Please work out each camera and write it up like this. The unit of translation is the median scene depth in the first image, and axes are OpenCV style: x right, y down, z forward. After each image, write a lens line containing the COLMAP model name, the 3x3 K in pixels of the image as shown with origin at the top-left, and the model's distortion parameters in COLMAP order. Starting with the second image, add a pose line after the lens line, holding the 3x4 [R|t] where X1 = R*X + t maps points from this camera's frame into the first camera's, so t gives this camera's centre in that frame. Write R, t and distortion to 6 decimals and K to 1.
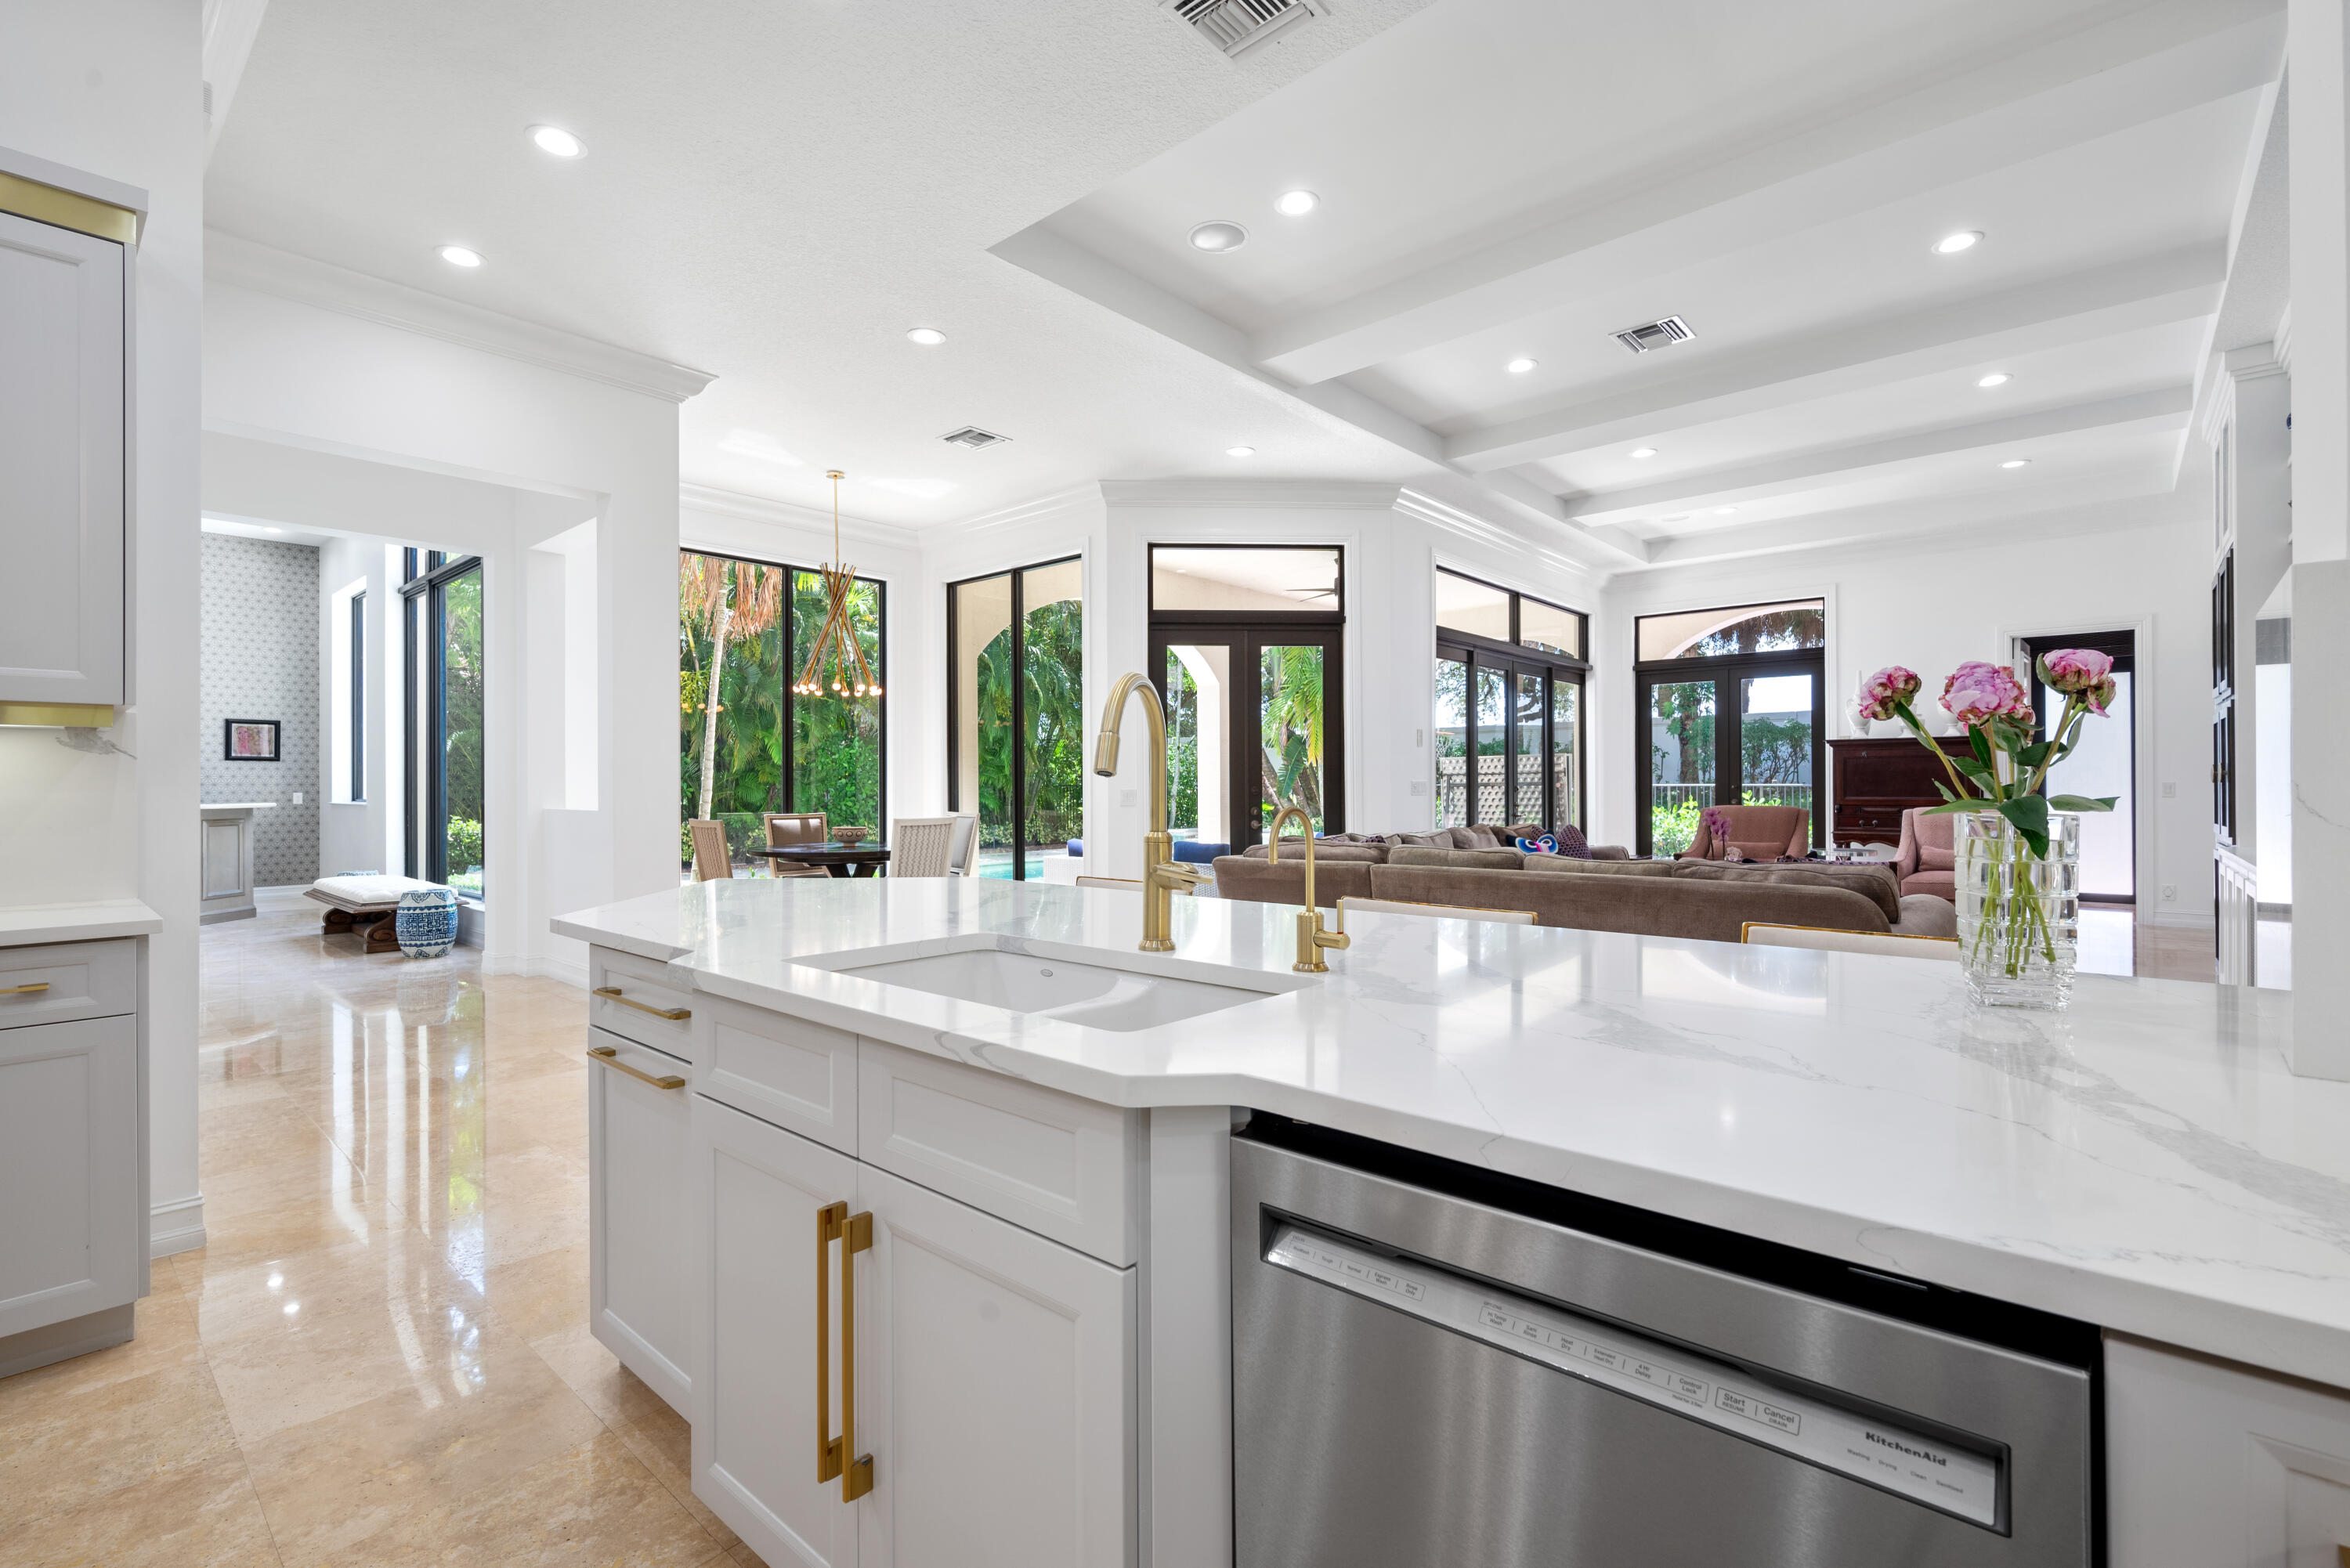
lens RADIAL K [[1042.2, 0, 1178.2], [0, 1042.2, 777.5], [0, 0, 1]] dist [-0.001665, -0.000437]
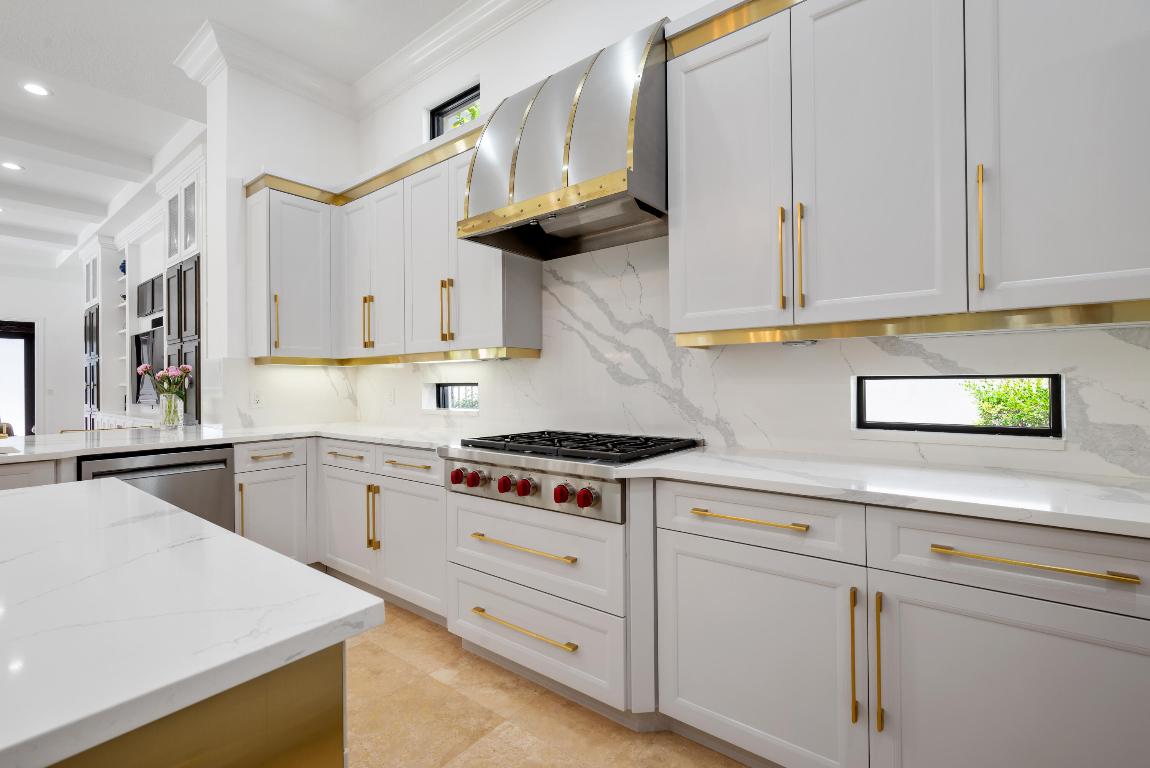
lens RADIAL K [[510.1, 0, 576.6], [0, 510.1, 380.8], [0, 0, 1]] dist [-0.001665, -0.000437]
pose [[-0.058845, 0.007364, 0.998240, -0.288467], [0.003317, 0.999969, -0.007181, -0.001177], [-0.998262, 0.002888, -0.058868, -0.138087]]
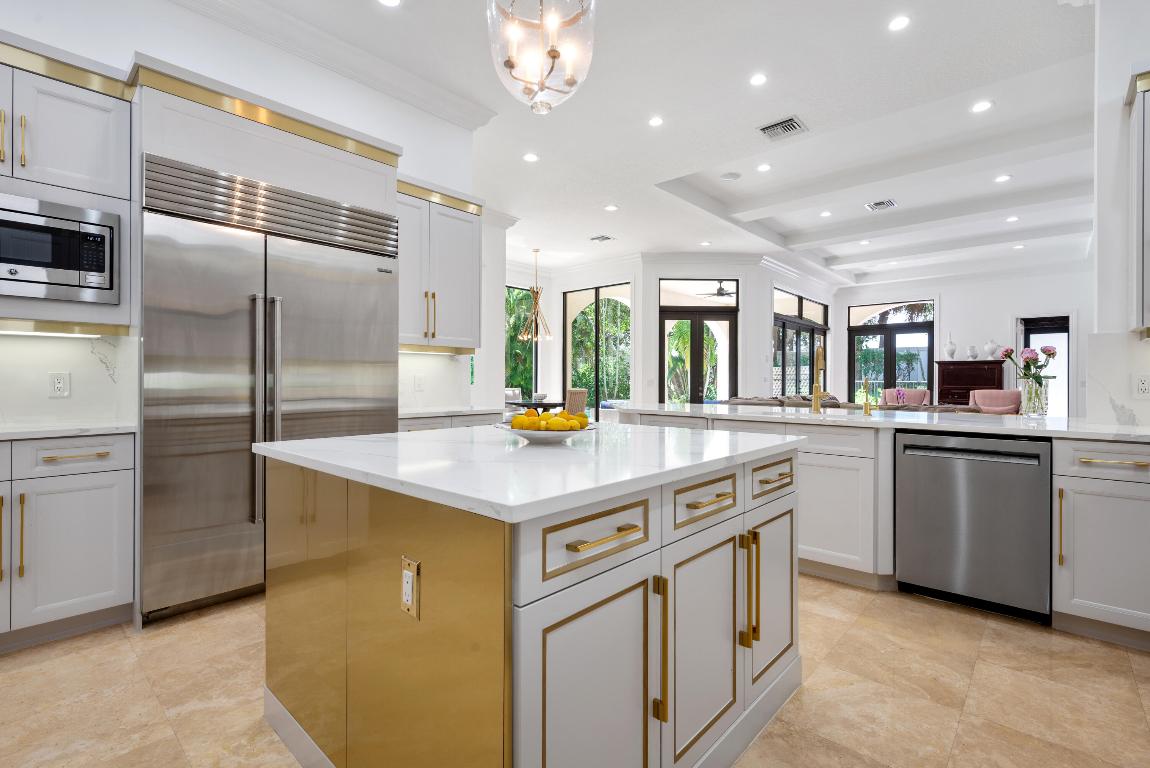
lens RADIAL K [[525.3, 0, 573.6], [0, 525.3, 376.4], [0, 0, 1]] dist [-0.003550, -0.000572]
pose [[0.999796, 0.009110, -0.018024, -0.193585], [-0.009108, 0.999959, 0.000206, 0.006095], [0.018025, -0.000042, 0.999838, -0.219742]]
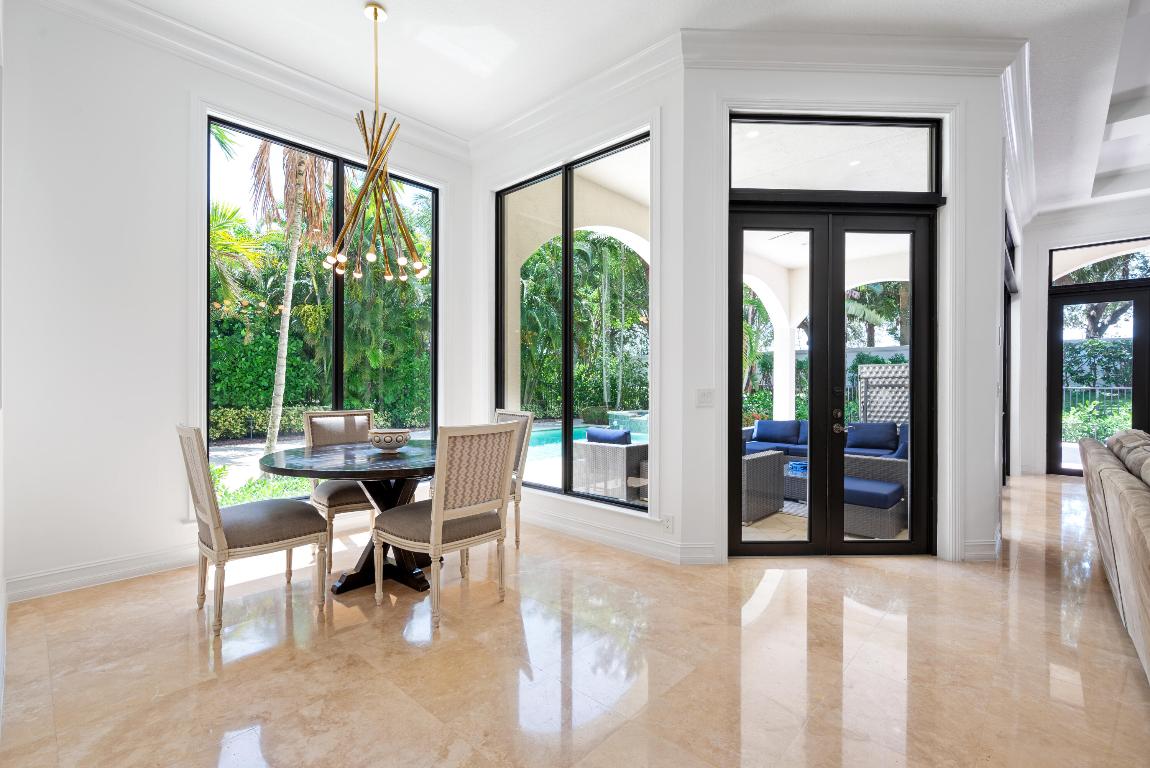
lens RADIAL K [[510.1, 0, 576.6], [0, 510.1, 380.8], [0, 0, 1]] dist [-0.001665, -0.000437]
pose [[0.999680, 0.008154, -0.023948, -0.138784], [-0.008101, 0.999964, 0.002324, 0.004173], [0.023966, -0.002129, 0.999710, 0.532445]]
